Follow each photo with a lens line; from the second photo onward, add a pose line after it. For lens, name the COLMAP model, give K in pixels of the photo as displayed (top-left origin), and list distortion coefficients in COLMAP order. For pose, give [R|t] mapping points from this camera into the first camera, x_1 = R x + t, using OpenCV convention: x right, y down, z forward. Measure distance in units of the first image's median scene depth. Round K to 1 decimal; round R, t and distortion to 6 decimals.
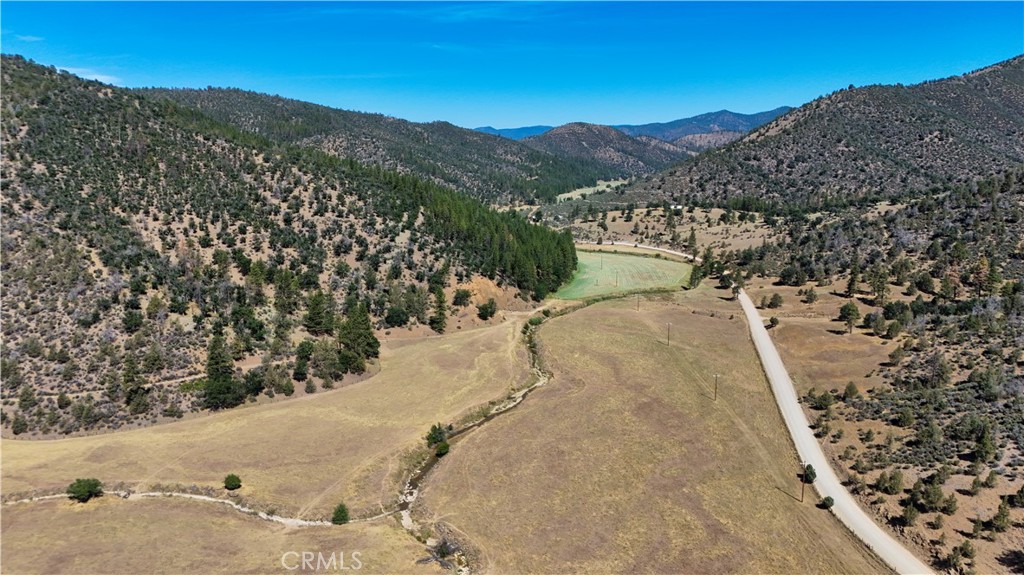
lens RADIAL K [[755.6, 0, 508.9], [0, 755.6, 286.3], [0, 0, 1]] dist [0.080808, -0.071223]
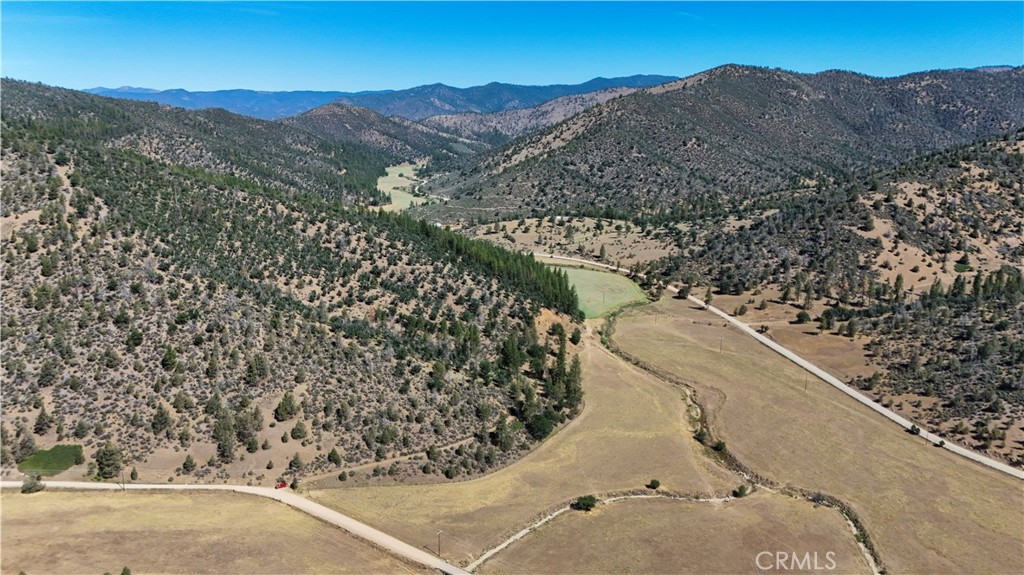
lens RADIAL K [[755.6, 0, 513.3], [0, 755.6, 289.5], [0, 0, 1]] dist [0.080808, -0.071223]
pose [[0.927362, -0.076104, 0.366345, -0.543929], [0.058534, 0.996549, 0.058849, -0.121922], [-0.369559, -0.033130, 0.928616, -0.171715]]
